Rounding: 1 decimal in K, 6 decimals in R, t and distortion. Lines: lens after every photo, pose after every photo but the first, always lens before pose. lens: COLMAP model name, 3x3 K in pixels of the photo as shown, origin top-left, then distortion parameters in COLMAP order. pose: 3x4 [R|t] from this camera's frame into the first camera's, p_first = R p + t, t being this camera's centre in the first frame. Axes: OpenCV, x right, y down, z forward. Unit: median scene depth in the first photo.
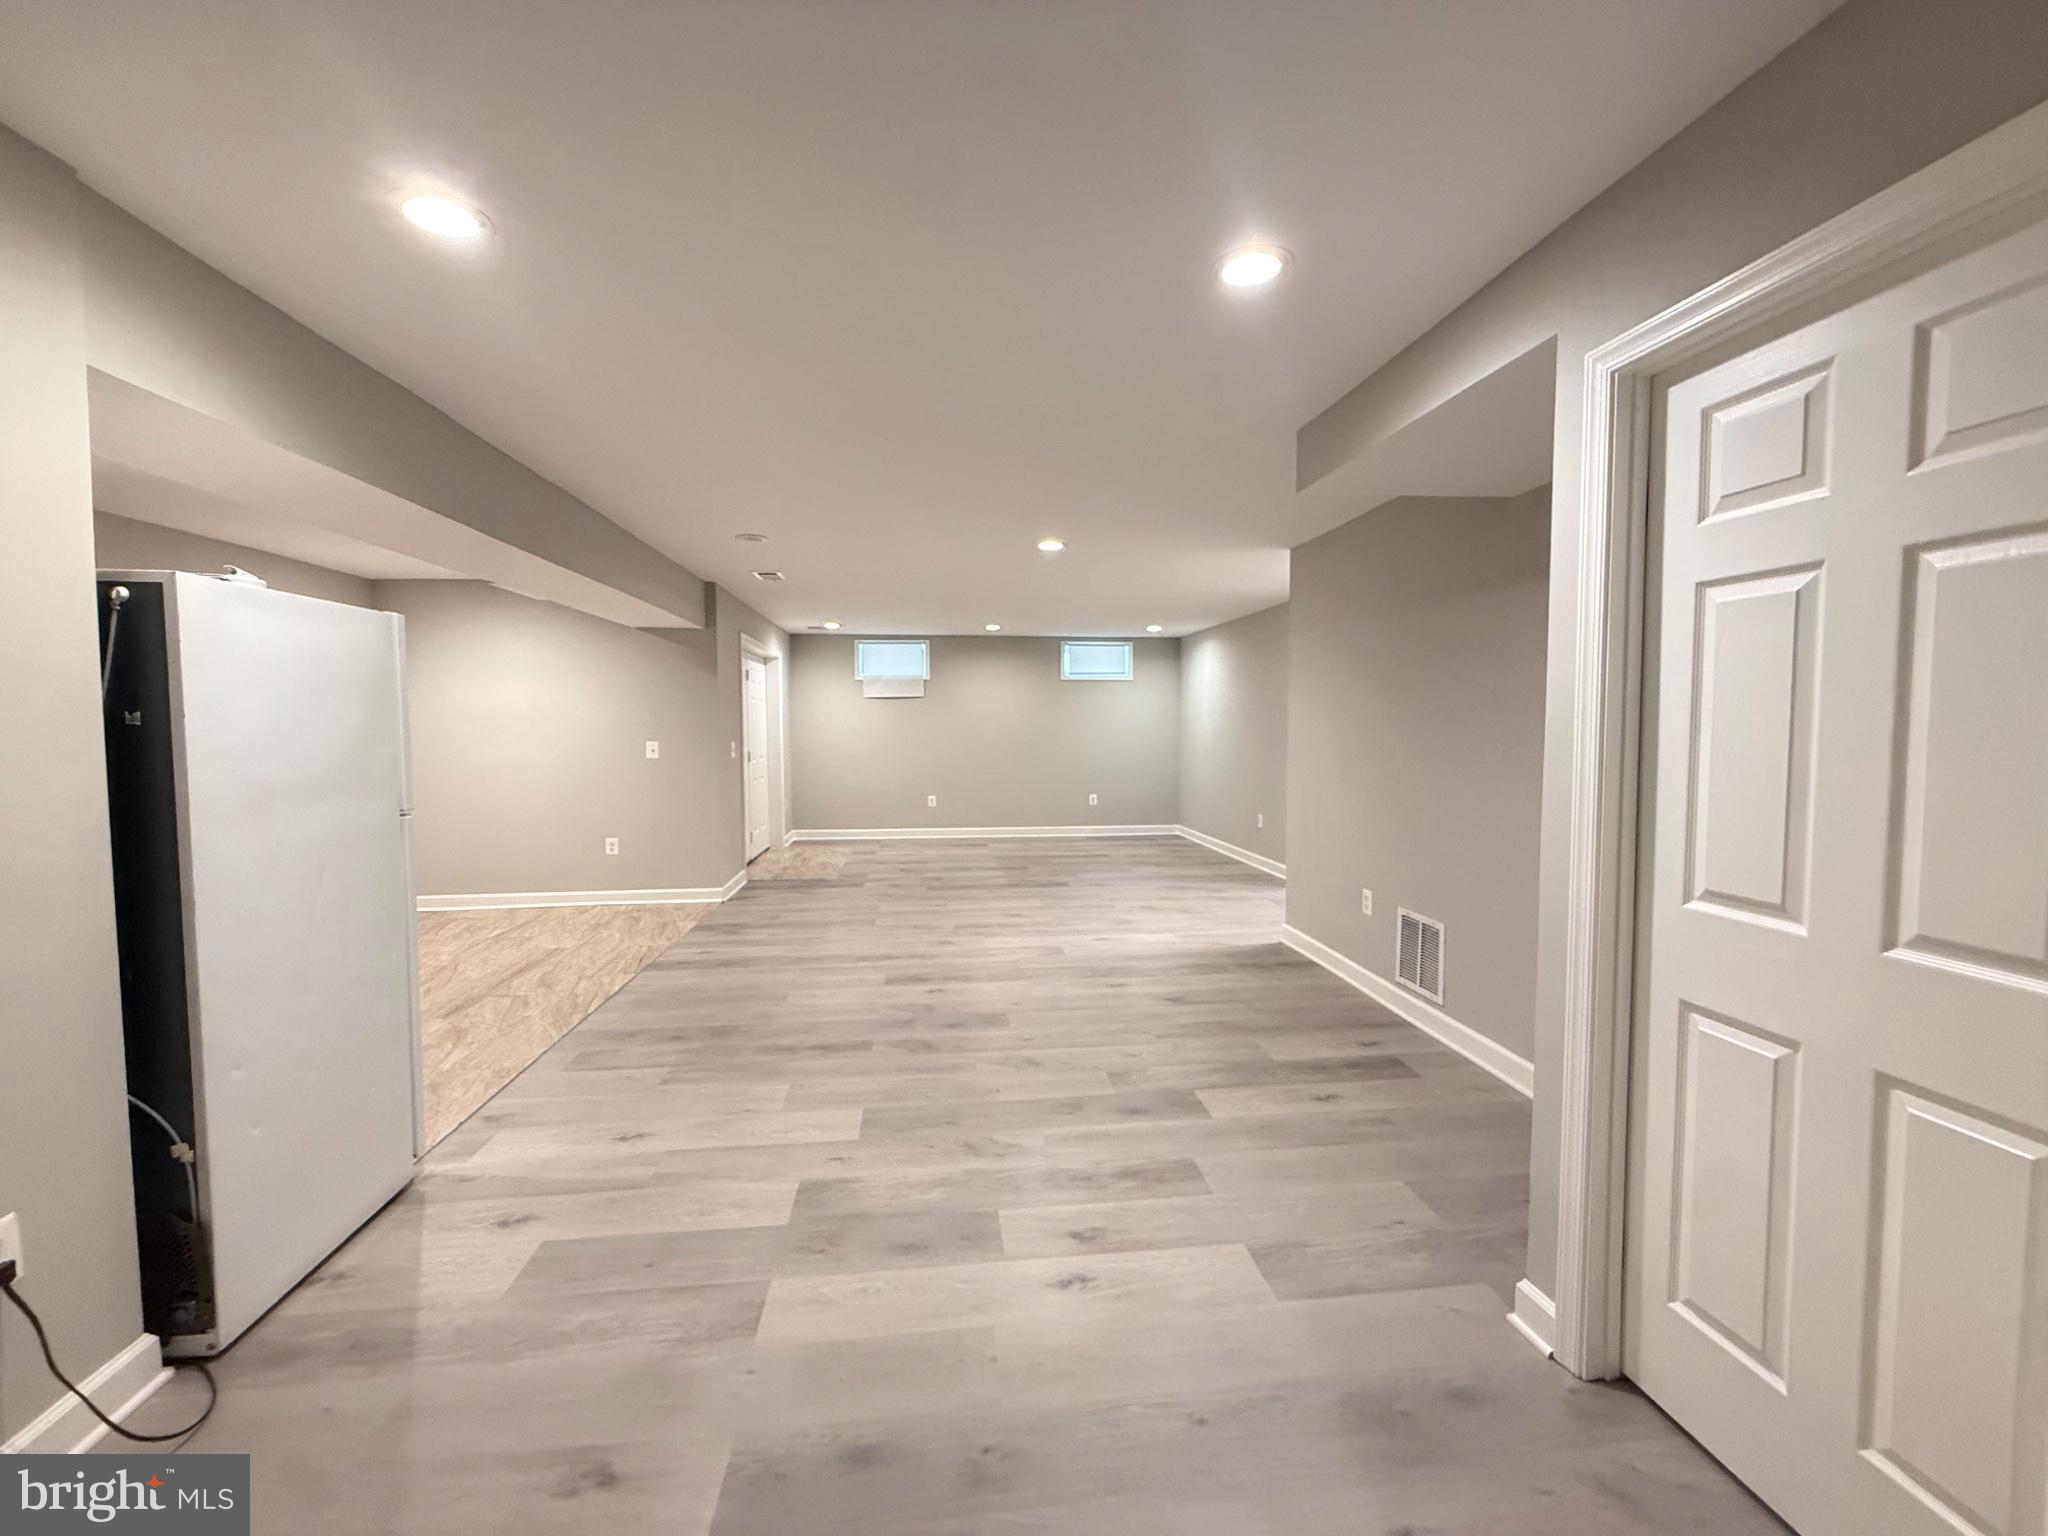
lens RADIAL K [[818.9, 0, 1021.2], [0, 818.9, 768.4], [0, 0, 1]] dist [0.002057, 0.002588]
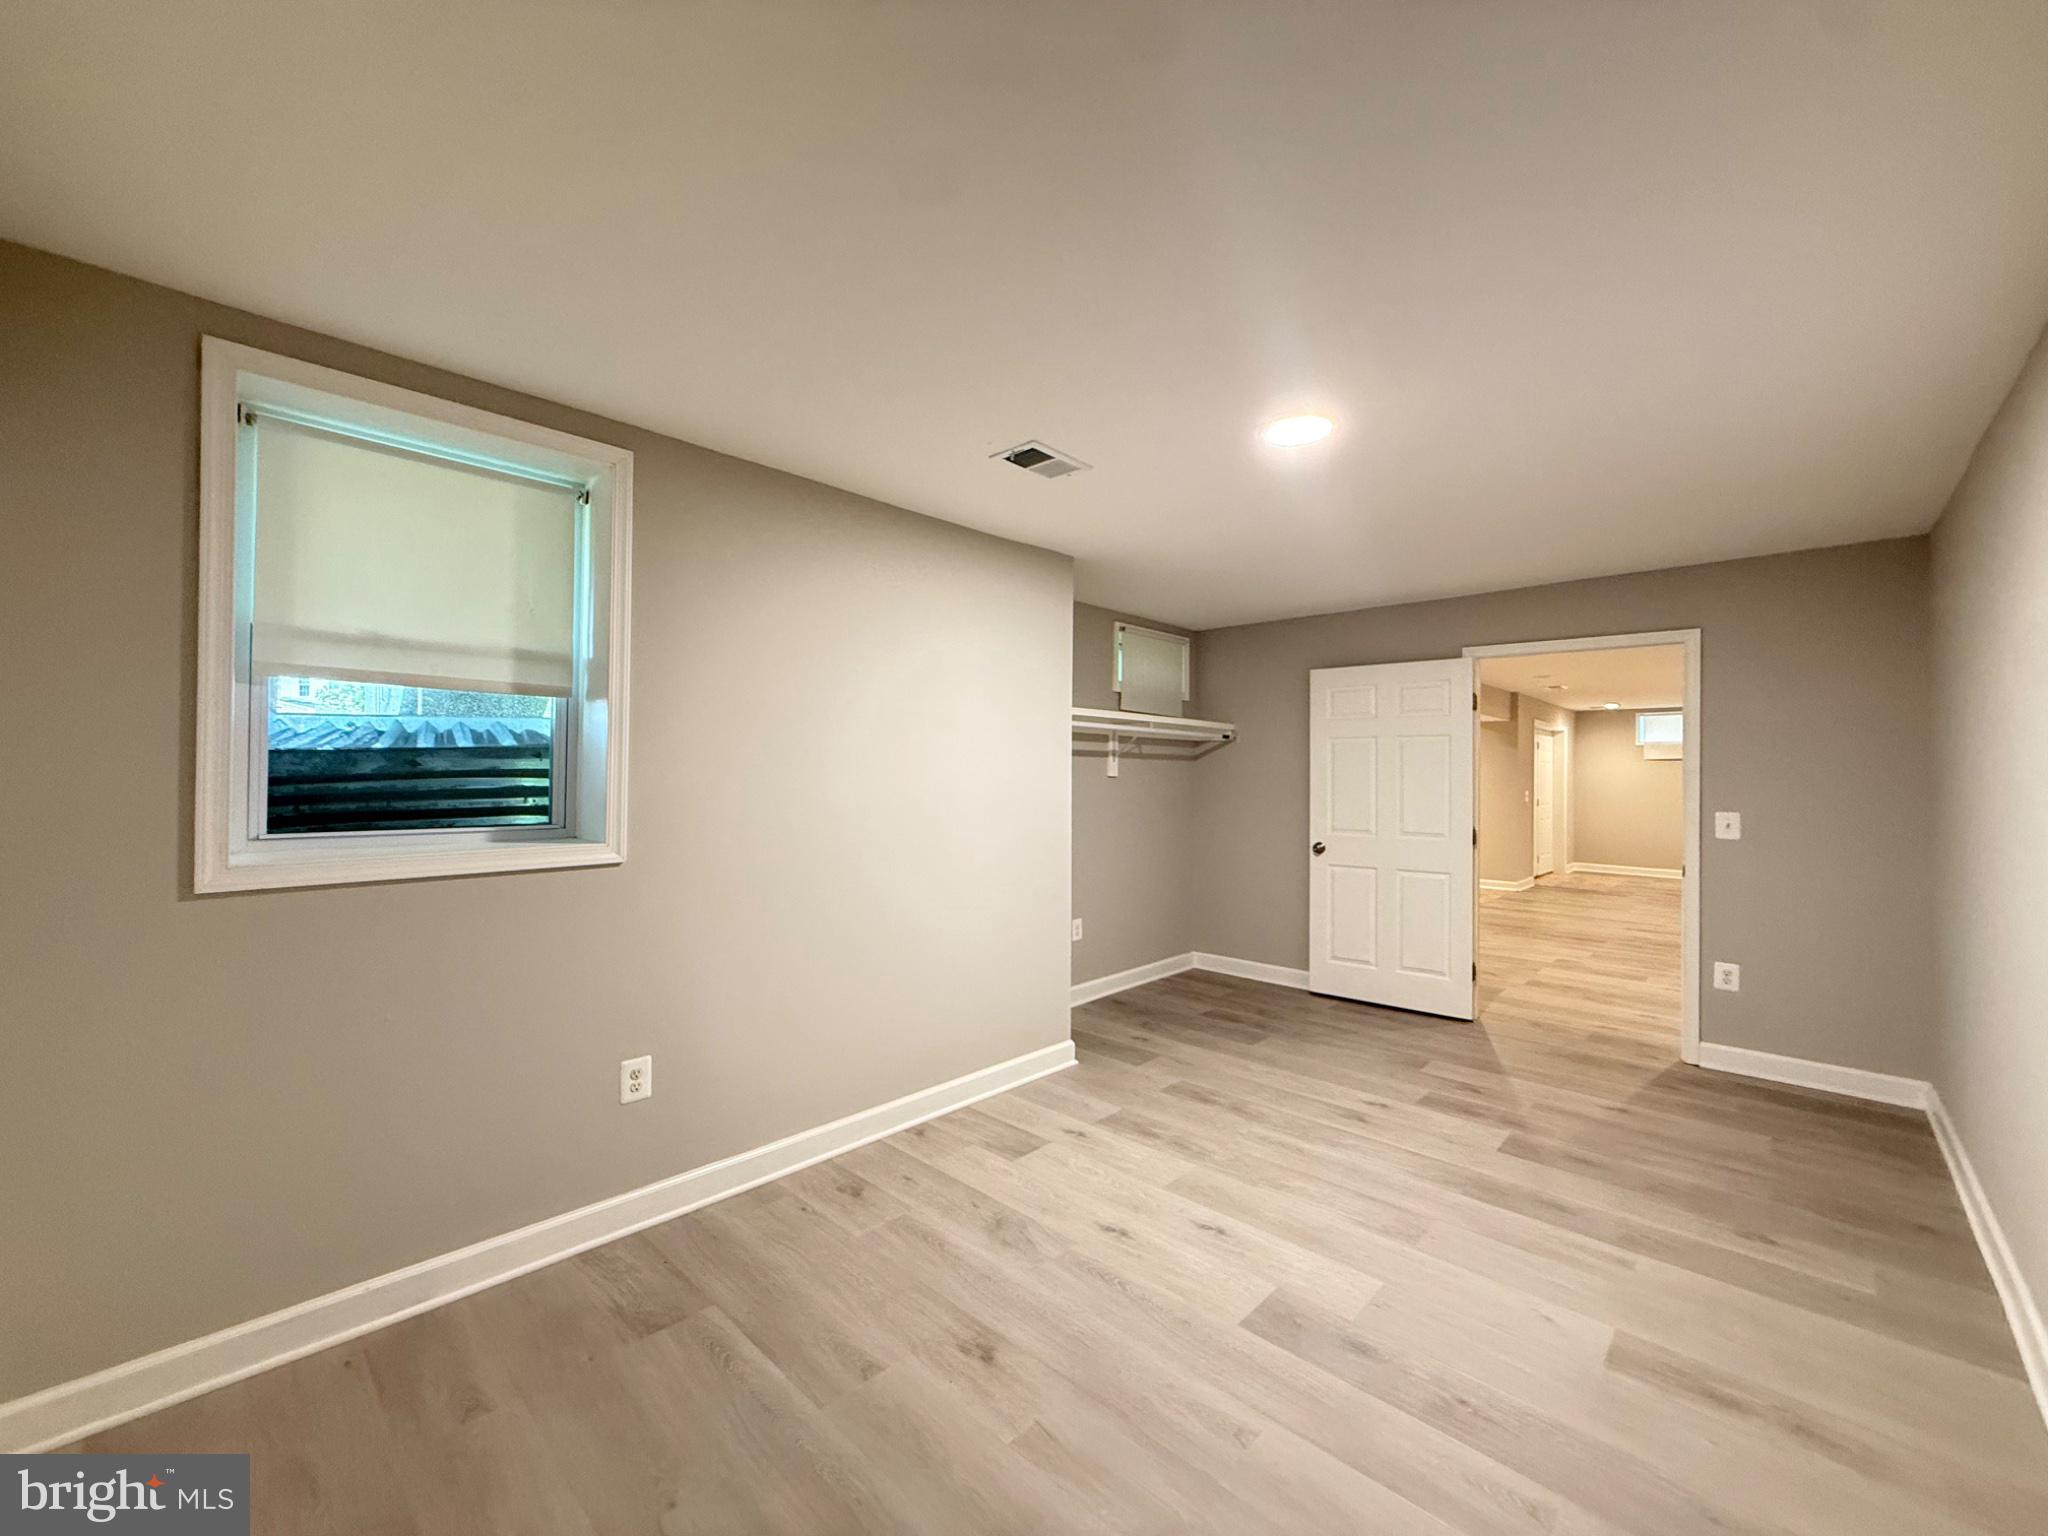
lens RADIAL K [[818.9, 0, 1021.2], [0, 818.9, 768.4], [0, 0, 1]] dist [0.002057, 0.002588]
pose [[0.637270, 0.002065, -0.770638, 0.190249], [-0.053677, 0.997687, -0.041714, 0.033435], [0.768769, 0.067948, 0.635906, -0.590399]]
